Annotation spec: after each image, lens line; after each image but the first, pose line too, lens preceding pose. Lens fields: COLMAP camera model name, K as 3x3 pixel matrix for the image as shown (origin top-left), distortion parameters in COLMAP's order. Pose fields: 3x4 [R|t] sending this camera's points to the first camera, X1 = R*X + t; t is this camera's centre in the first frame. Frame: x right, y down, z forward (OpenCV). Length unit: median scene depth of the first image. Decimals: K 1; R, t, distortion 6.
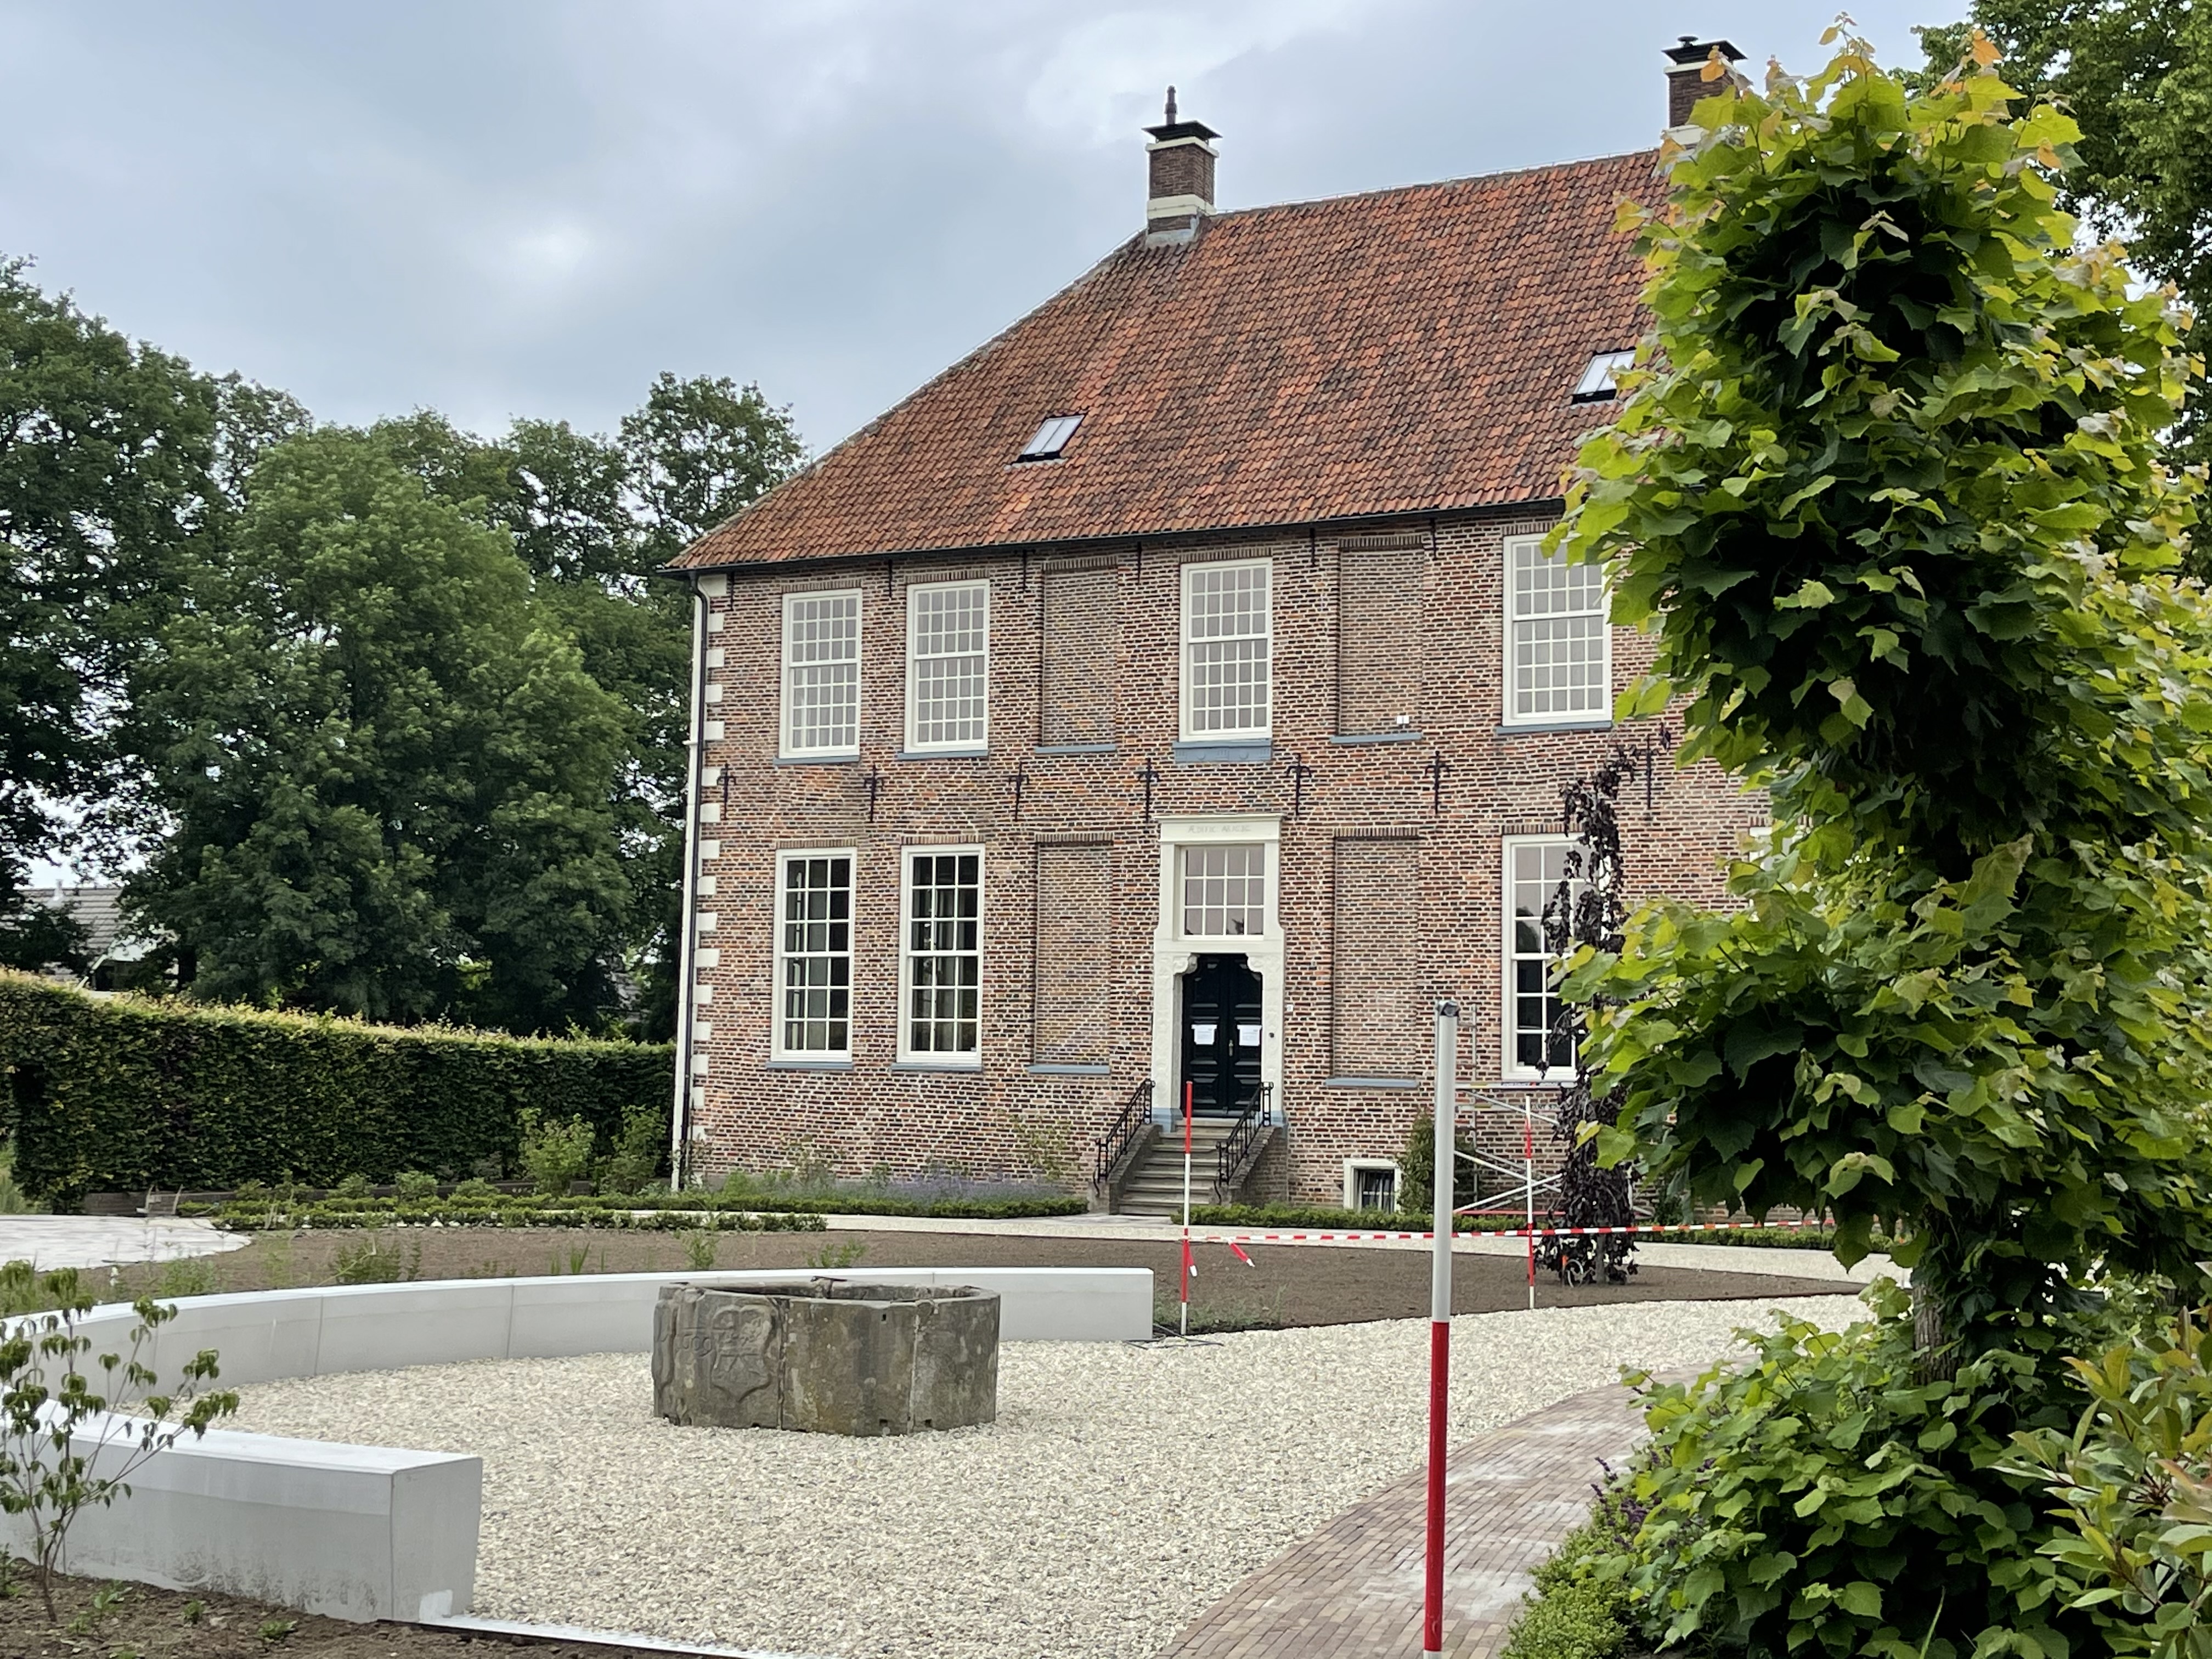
lens RADIAL K [[3102.4, 0, 1106.0], [0, 3102.4, 829.5], [0, 0, 1]] dist [0.131792, -0.078068]
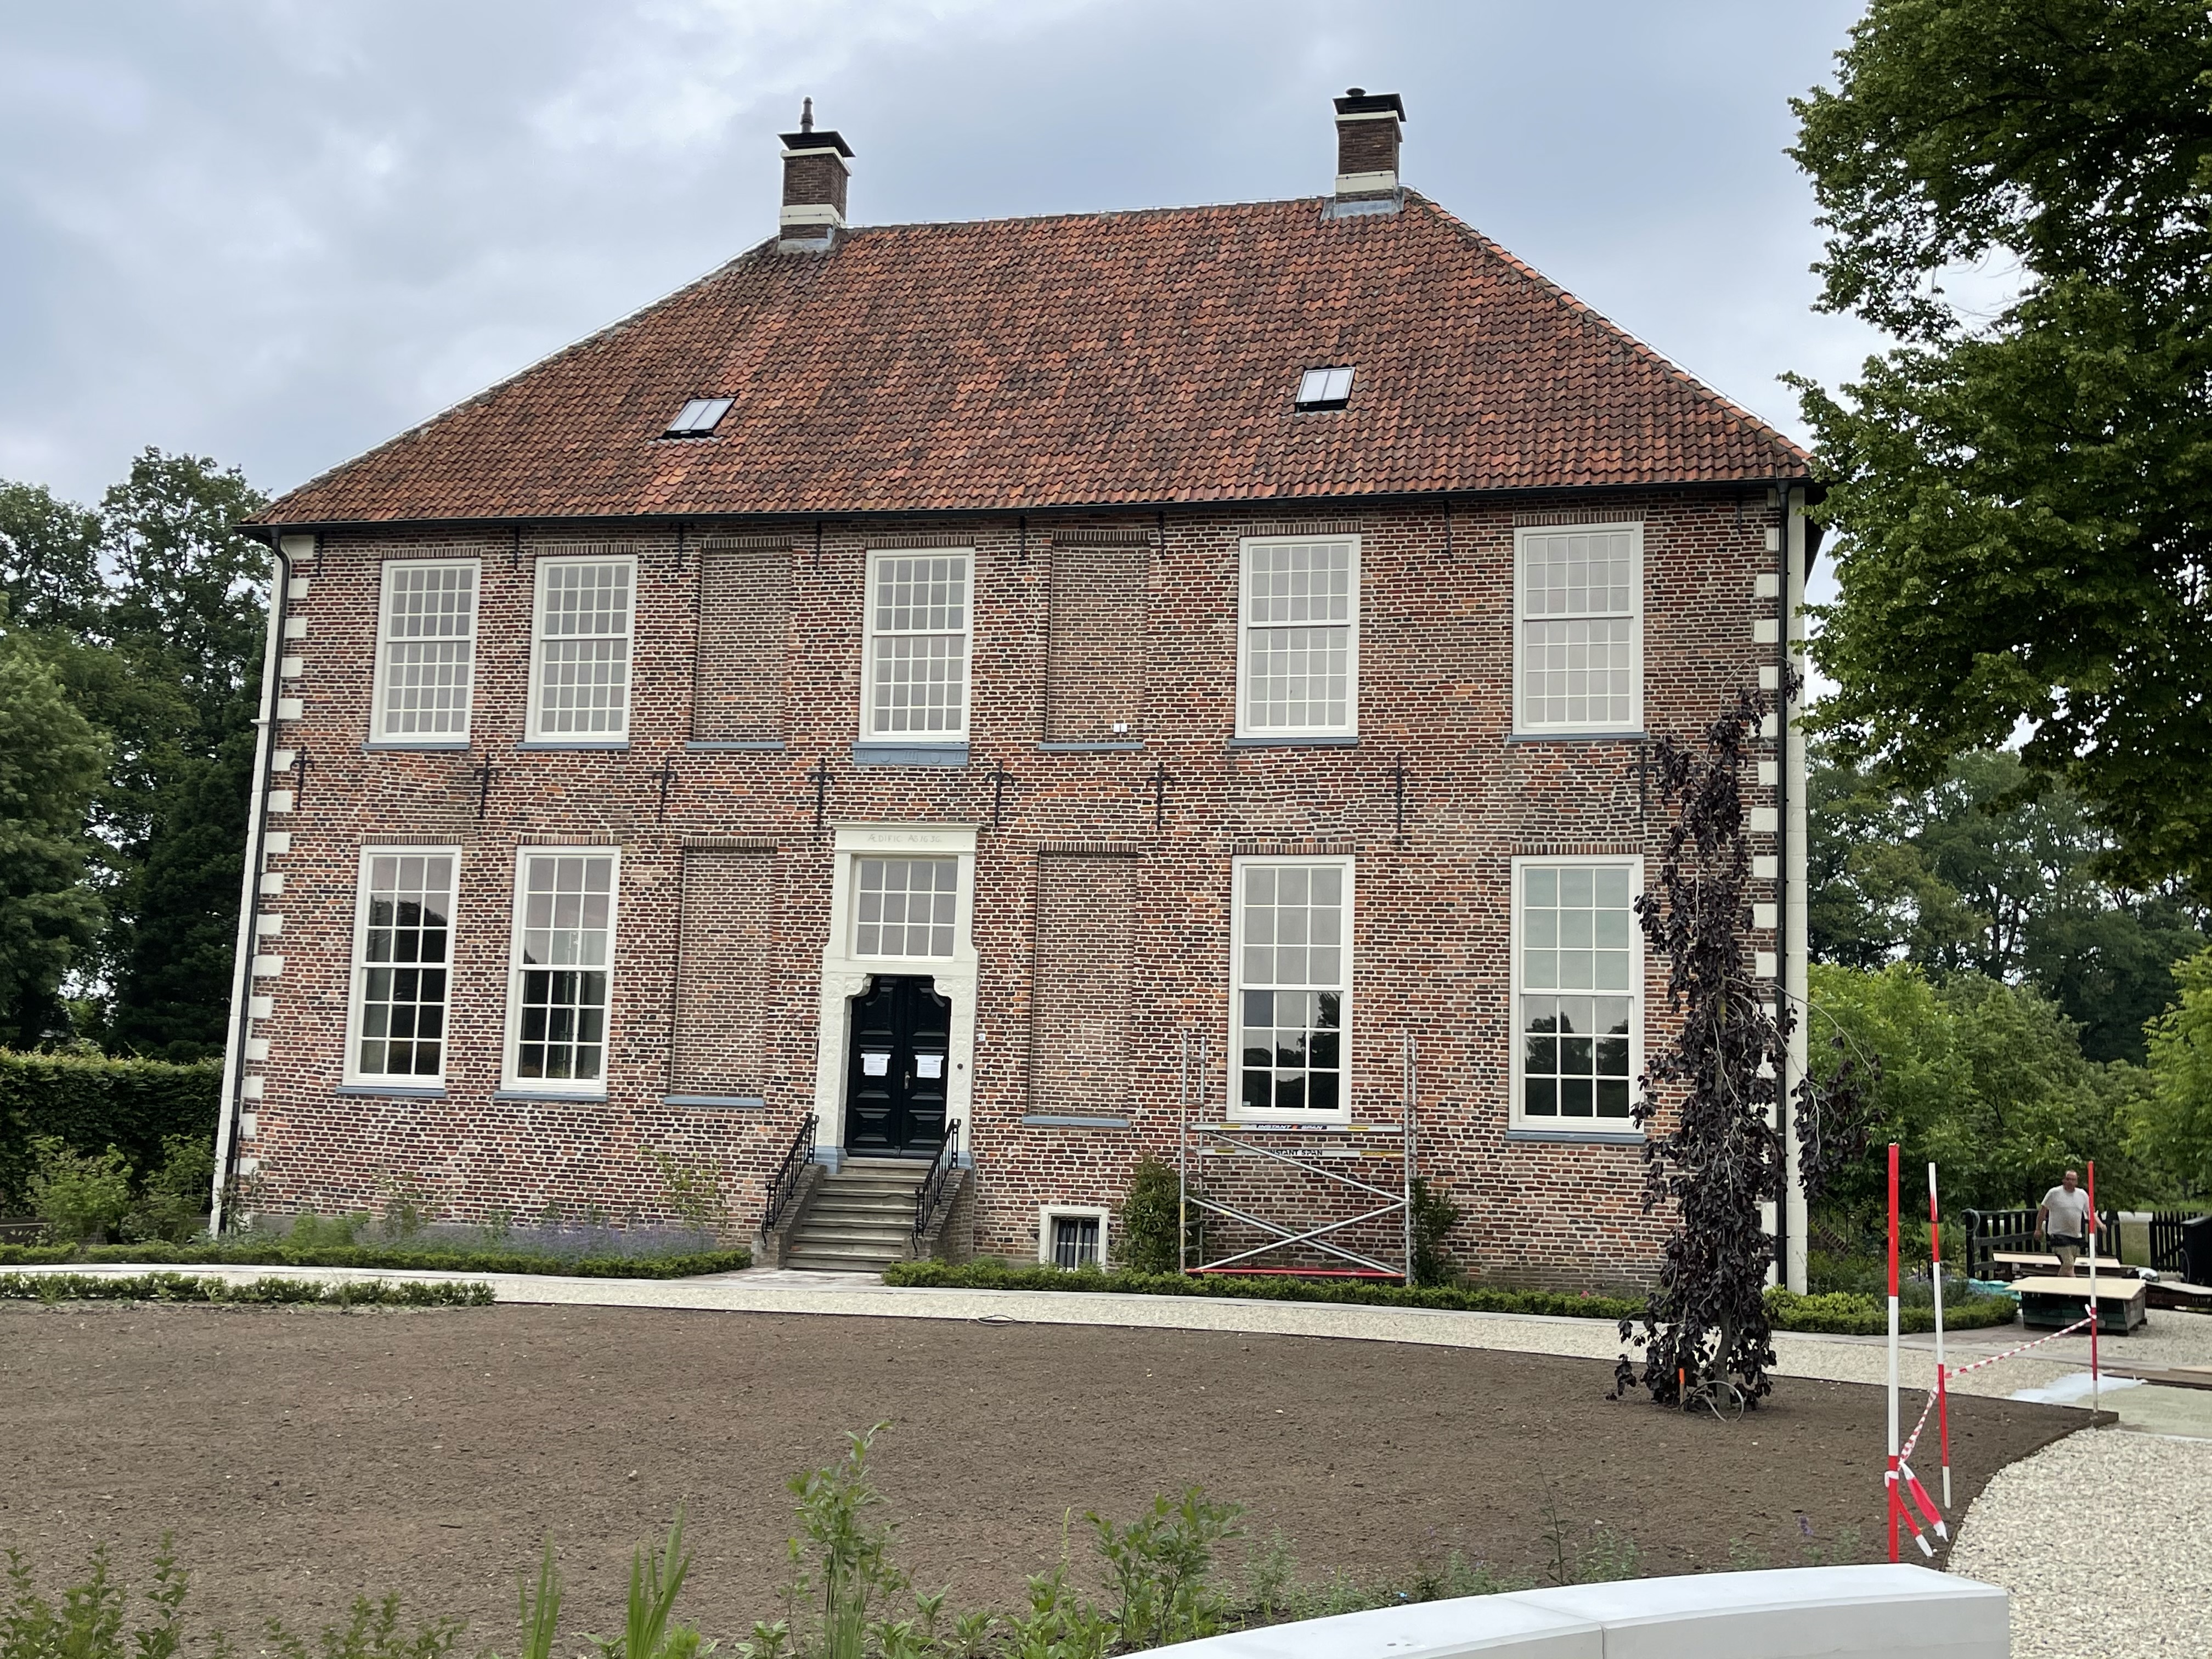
lens RADIAL K [[2279.3, 0, 1106.0], [0, 2279.3, 829.5], [0, 0, 1]] dist [0.136771, -0.430511]
pose [[0.958307, 0.053286, 0.280729, -0.090165], [-0.041098, 0.997947, -0.049129, 0.026333], [-0.282770, 0.035543, 0.958529, 0.324566]]
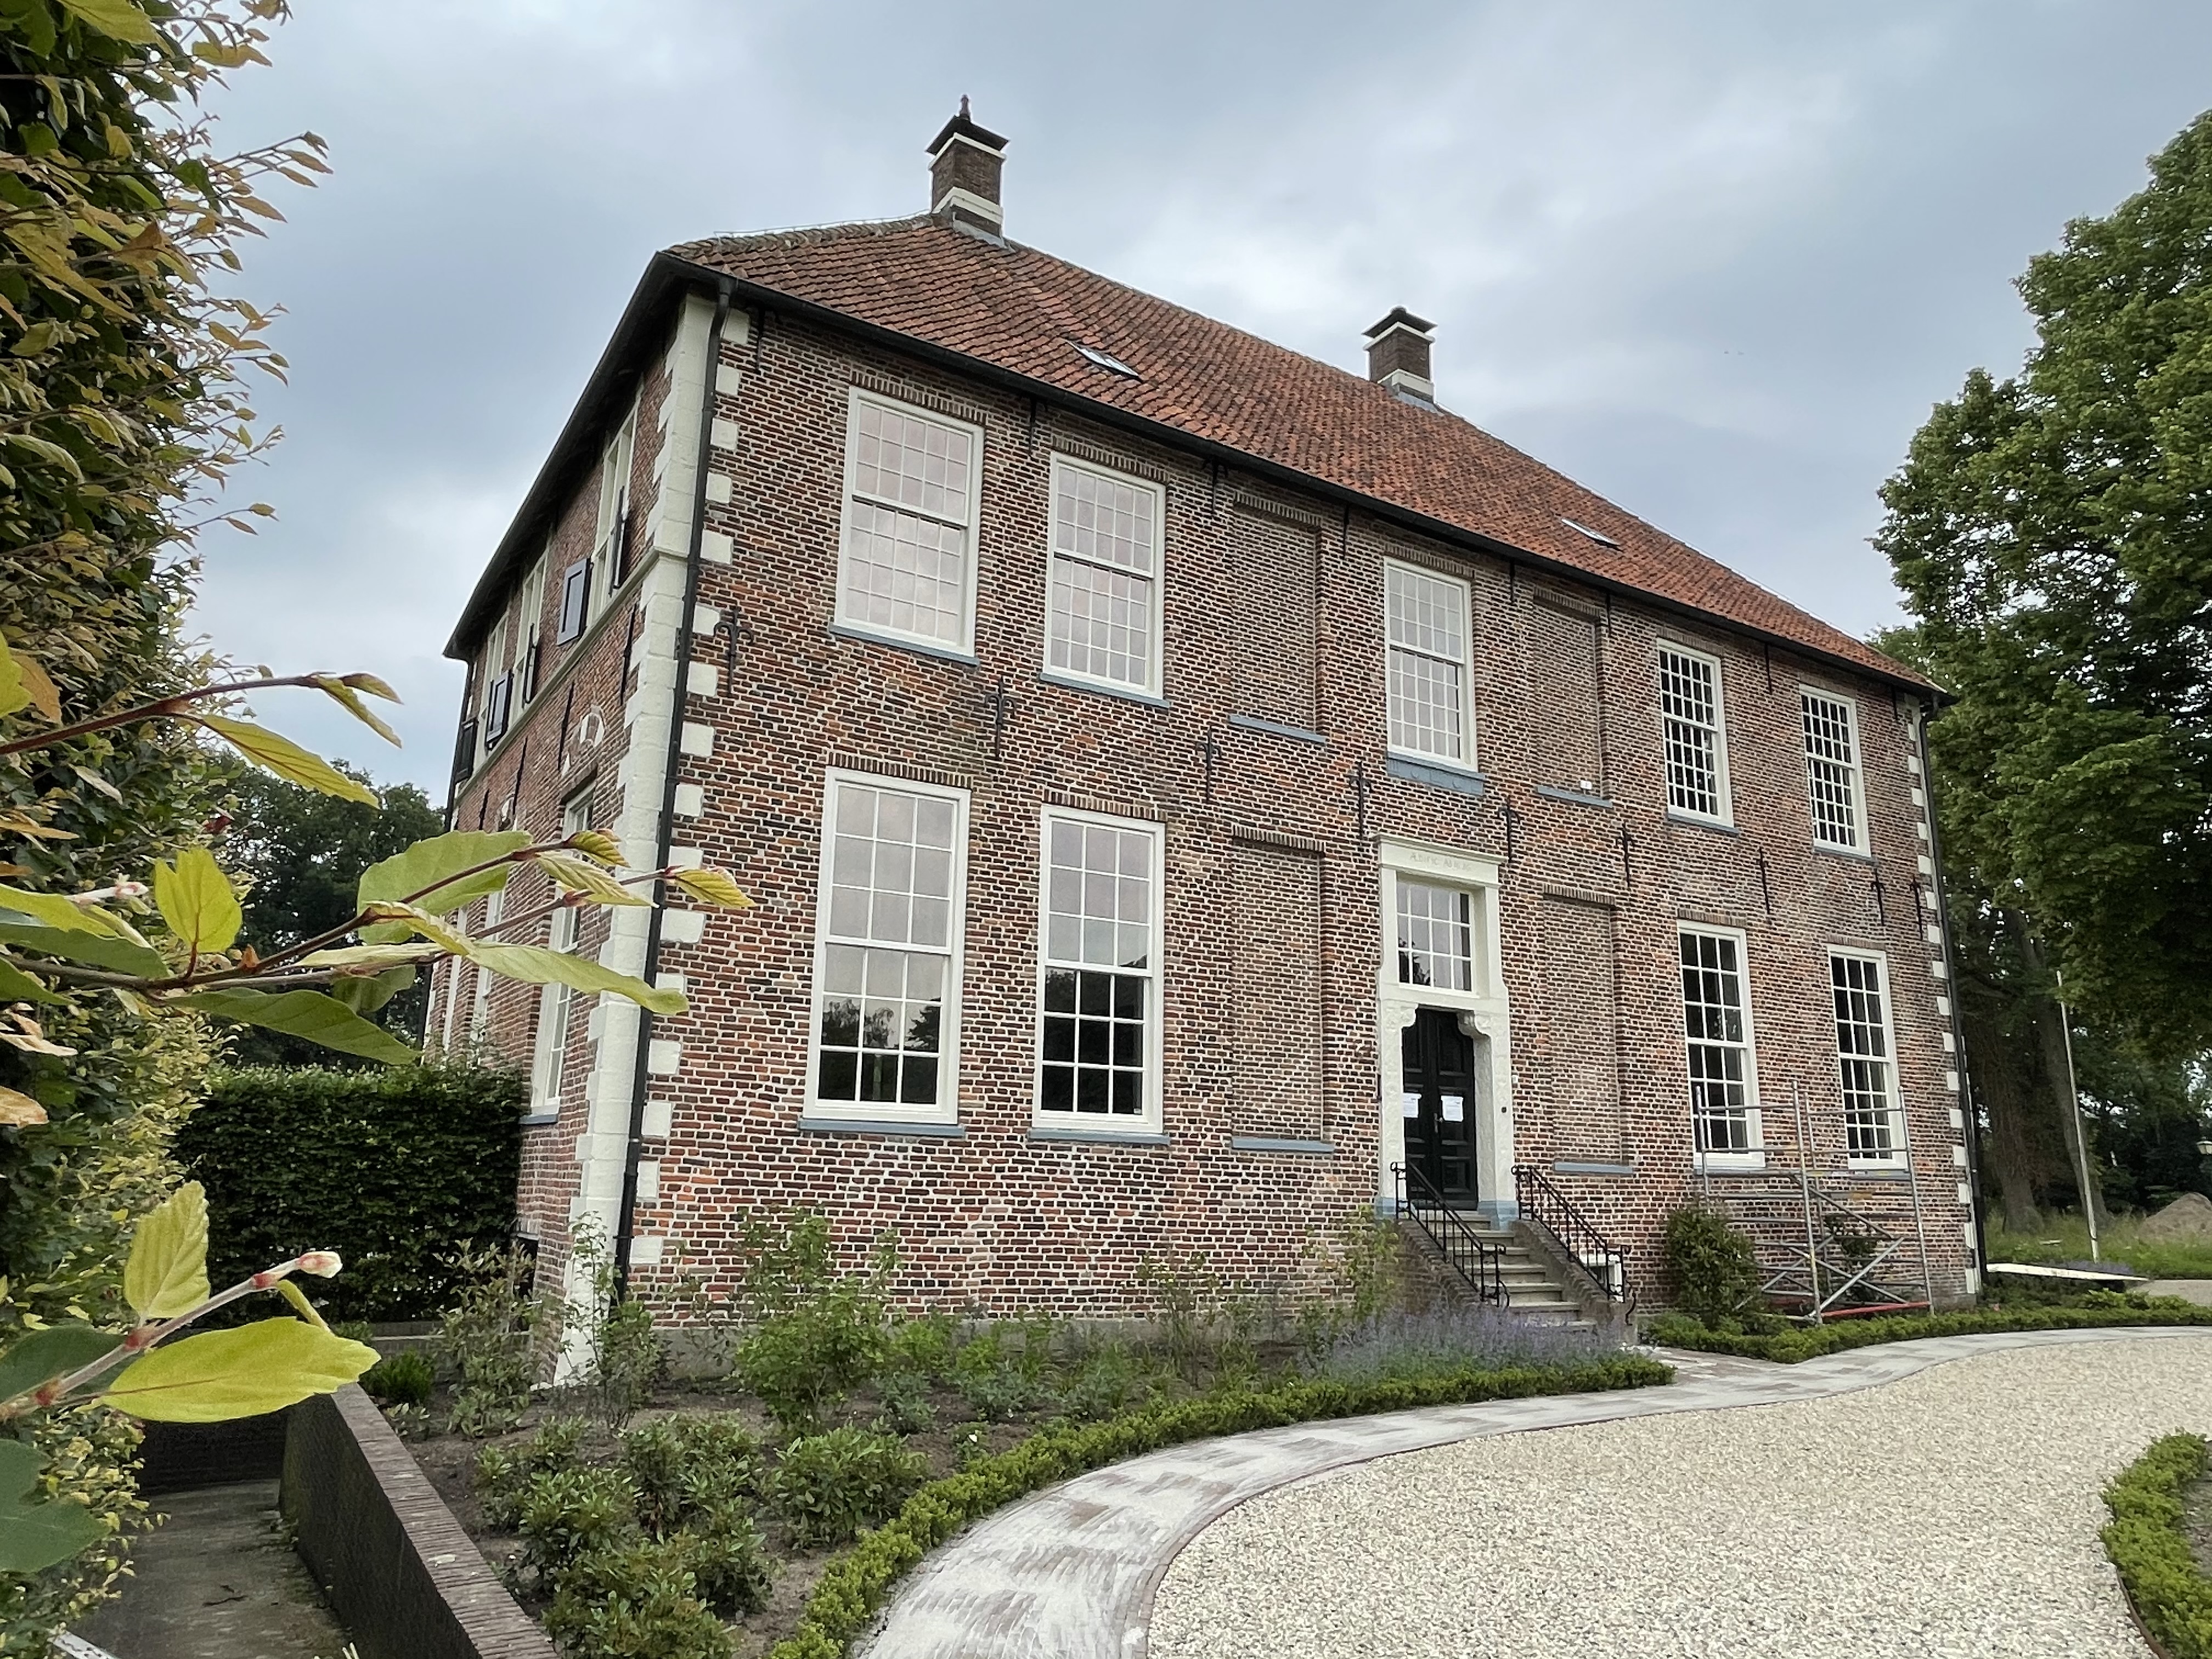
lens RADIAL K [[1435.2, 0, 1106.0], [0, 1435.2, 837.3], [0, 0, 1]] dist [0.025501, -0.000203]
pose [[0.477977, 0.197582, 0.855862, -0.329775], [-0.087044, 0.980231, -0.177681, 0.067902], [-0.874049, 0.010430, 0.485727, 0.843700]]
